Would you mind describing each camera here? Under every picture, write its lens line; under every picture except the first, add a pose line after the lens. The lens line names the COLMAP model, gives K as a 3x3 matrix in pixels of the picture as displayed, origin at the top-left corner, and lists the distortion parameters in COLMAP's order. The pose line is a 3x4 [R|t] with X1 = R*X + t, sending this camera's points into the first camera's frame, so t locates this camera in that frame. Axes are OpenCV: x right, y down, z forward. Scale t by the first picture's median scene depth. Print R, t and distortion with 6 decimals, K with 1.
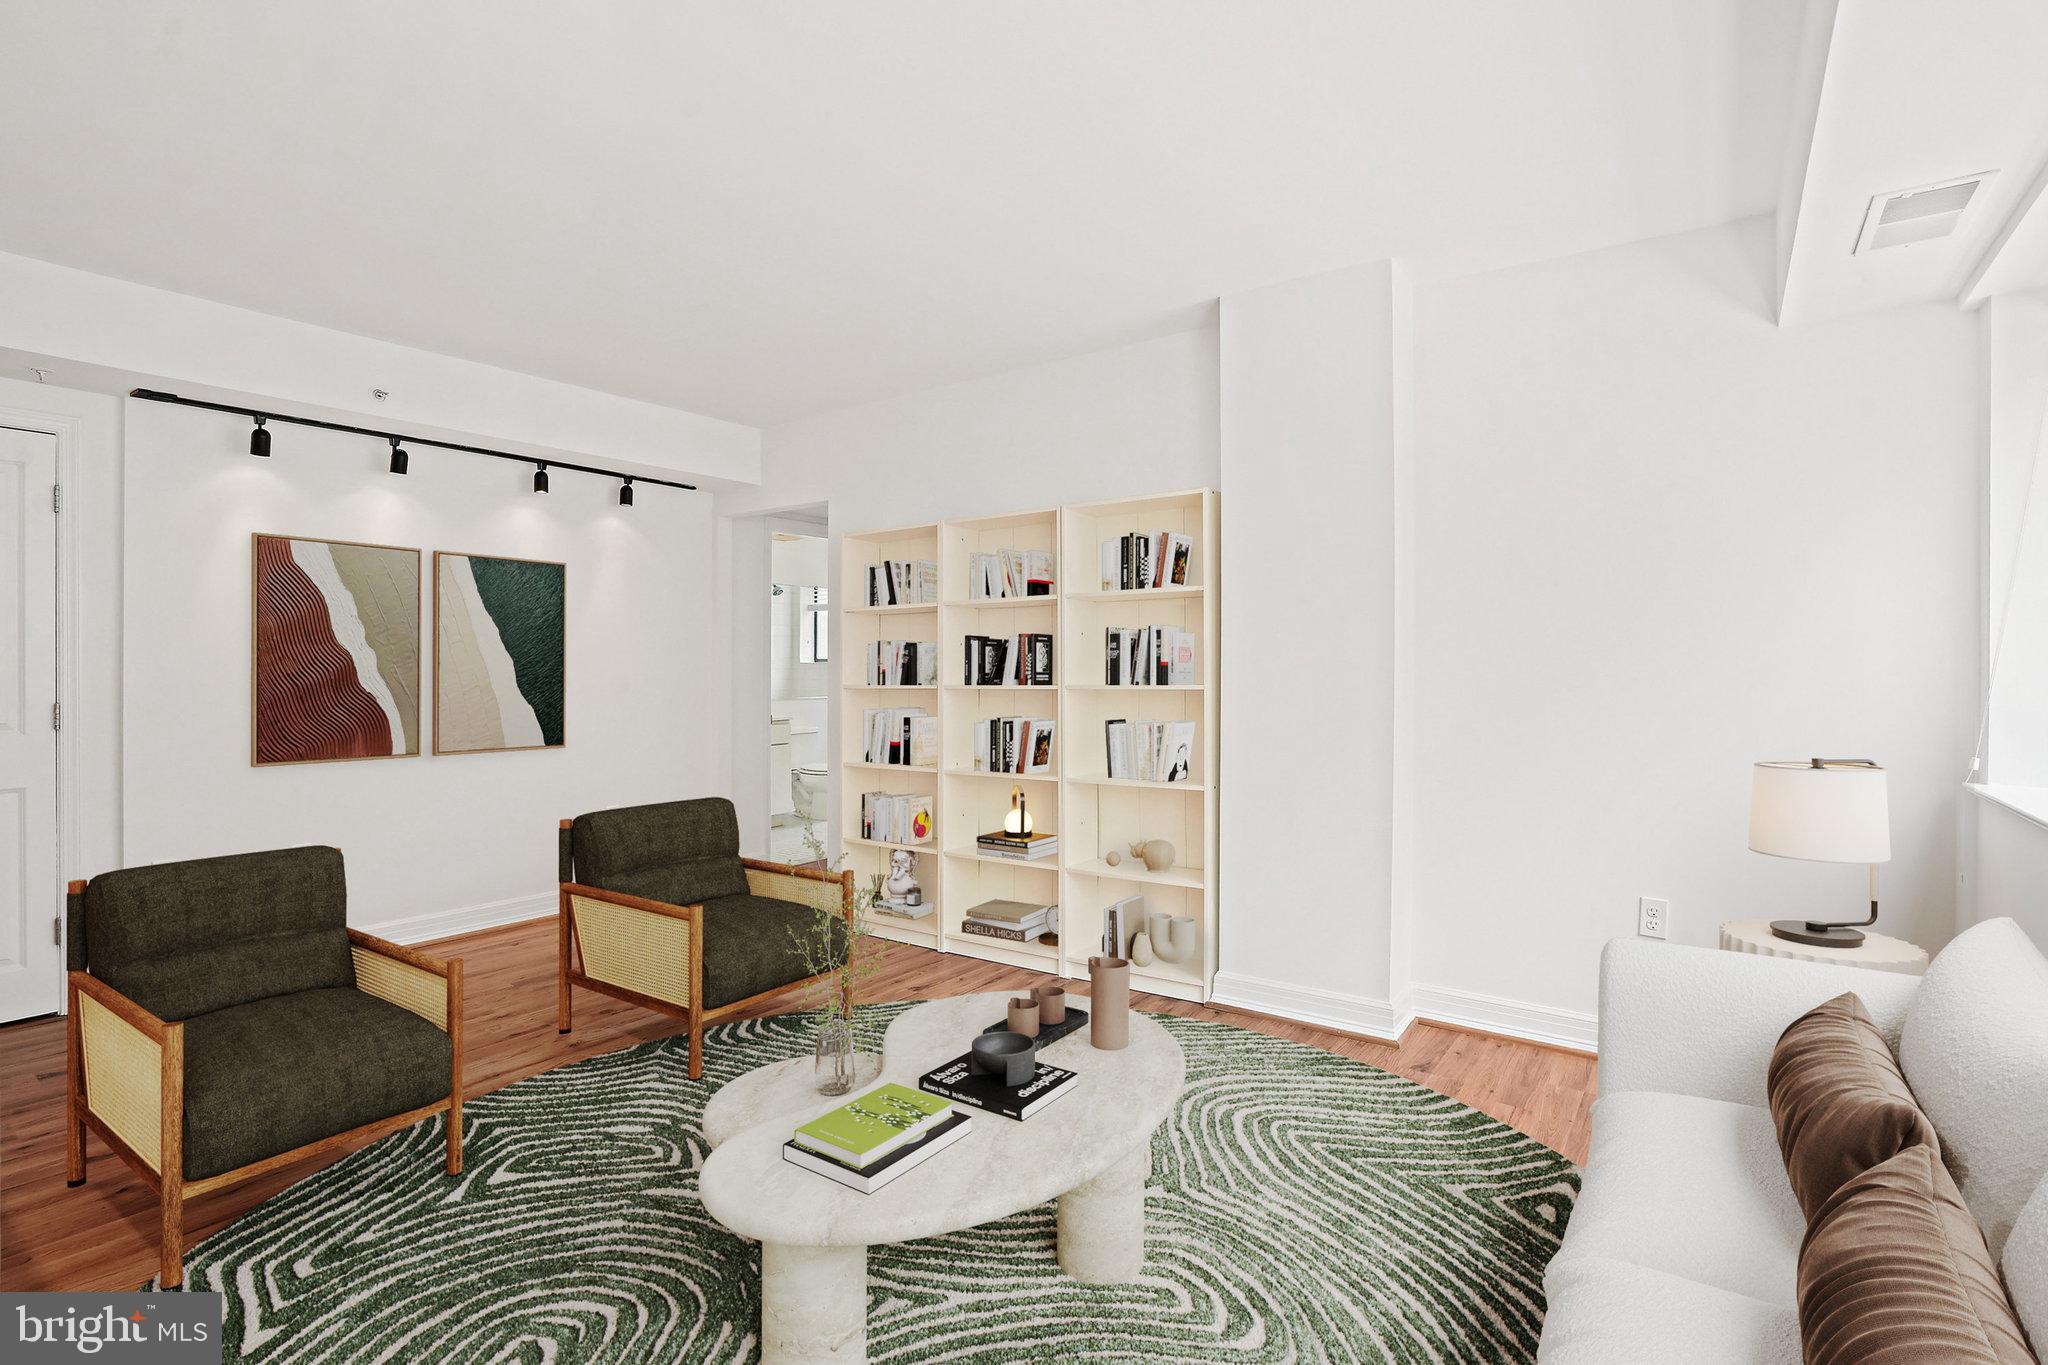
lens RADIAL K [[998.5, 0, 1022.1], [0, 998.5, 677.5], [0, 0, 1]] dist [-0.029338, 0.010598]
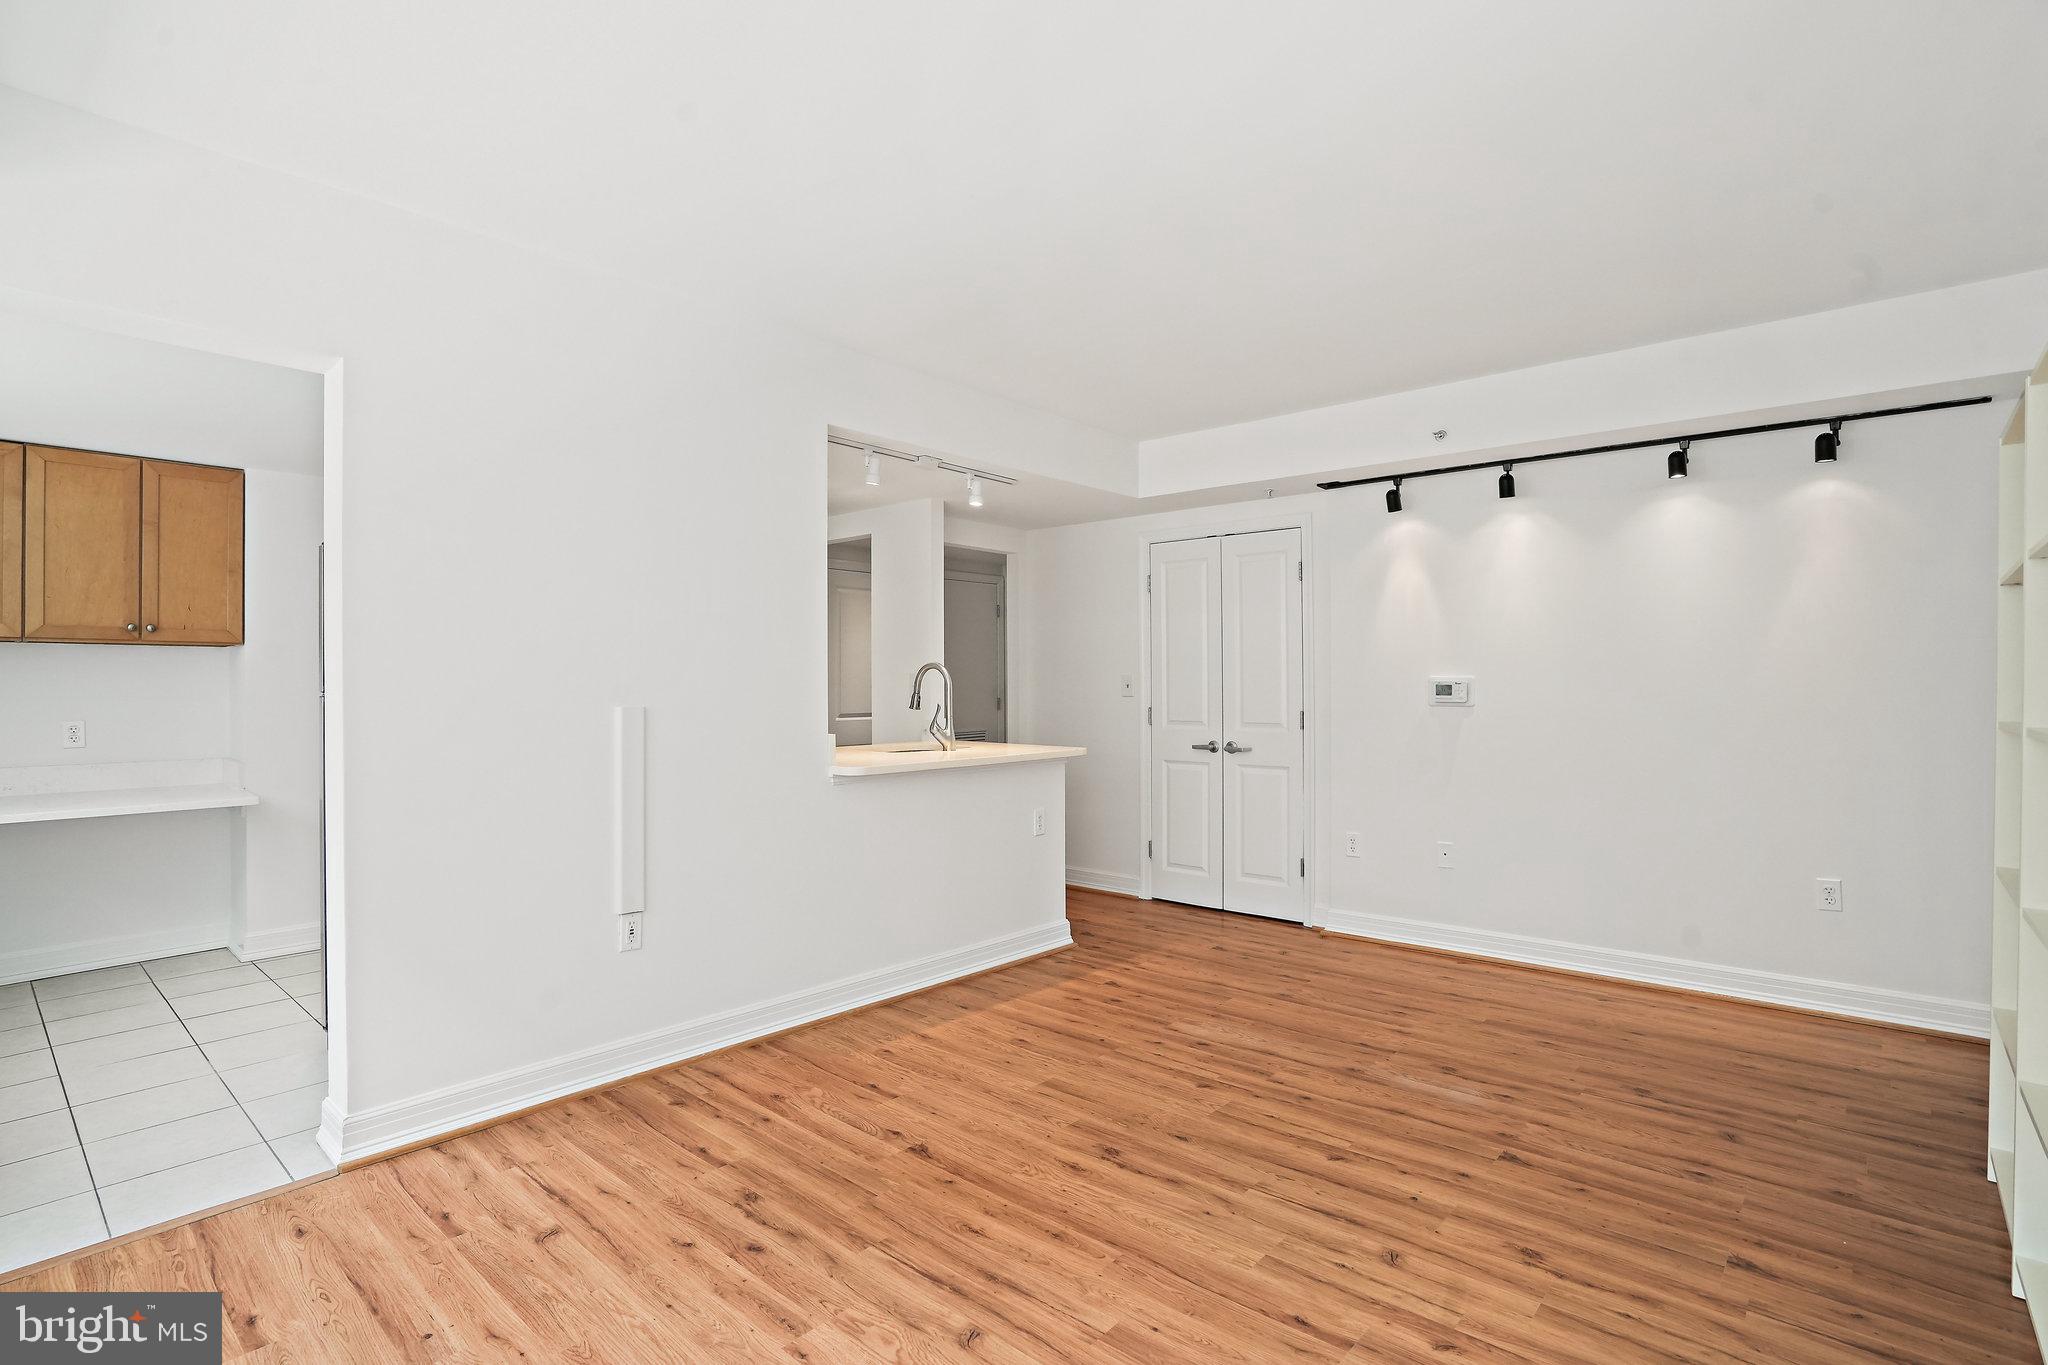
lens RADIAL K [[998.5, 0, 1024.6], [0, 998.5, 676.6], [0, 0, 1]] dist [-0.029338, 0.010598]
pose [[-0.091342, -0.009354, -0.995776, 0.481233], [-0.008485, 0.999927, -0.008615, -0.007376], [0.995783, 0.007662, -0.091415, 0.651234]]
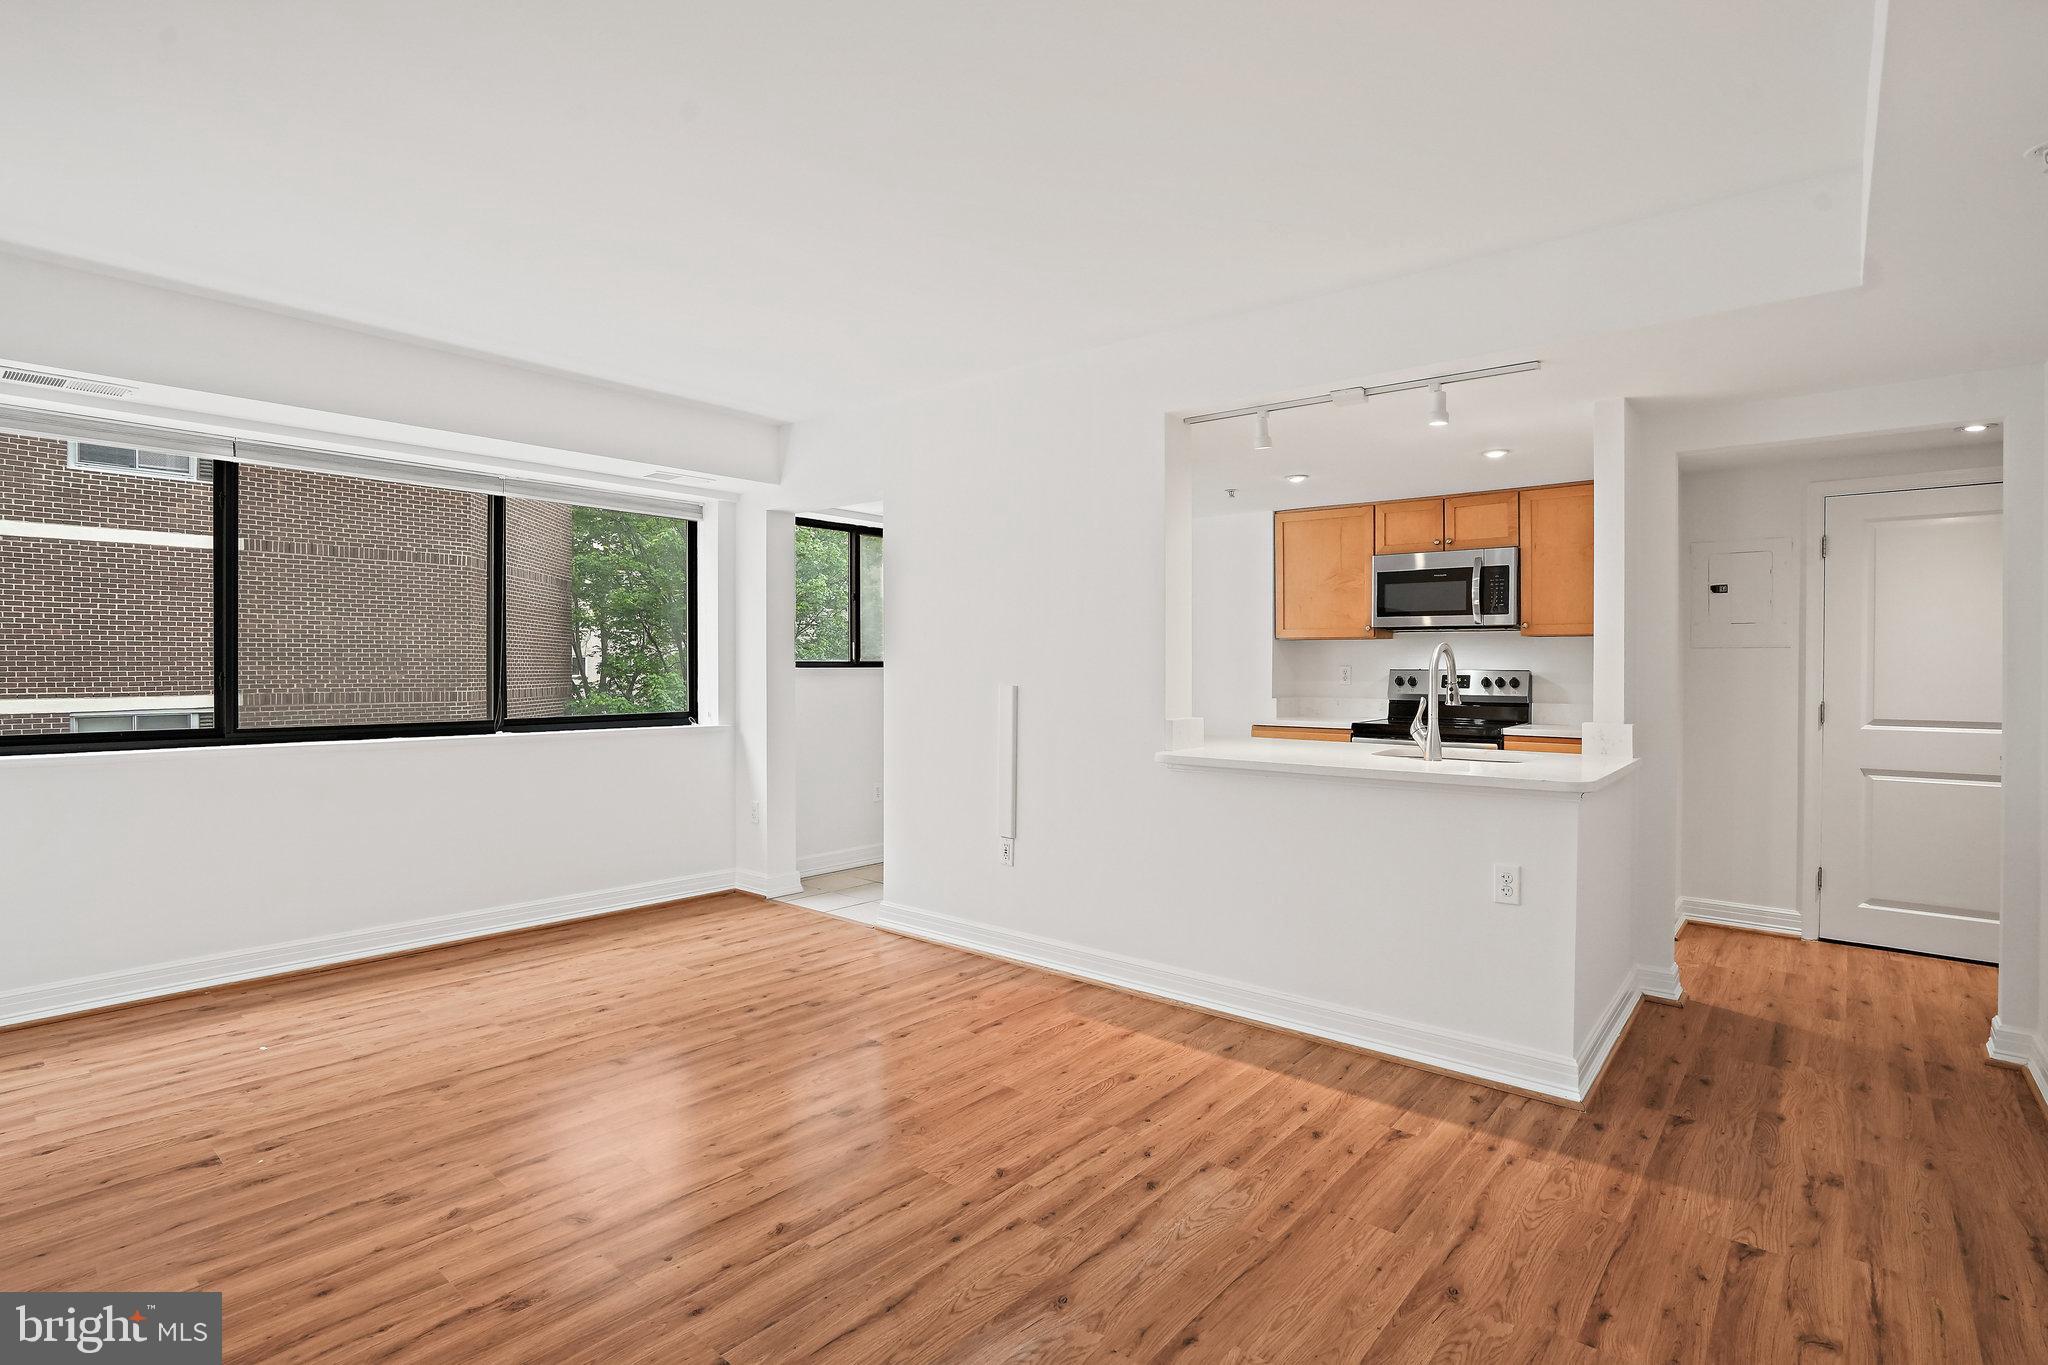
lens RADIAL K [[998.5, 0, 1015.5], [0, 998.5, 685.6], [0, 0, 1]] dist [-0.029338, 0.010598]
pose [[-0.994584, 0.002410, 0.103907, -0.436810], [0.004296, 0.999830, 0.017928, -0.011854], [-0.103846, 0.018277, -0.994425, 1.377442]]
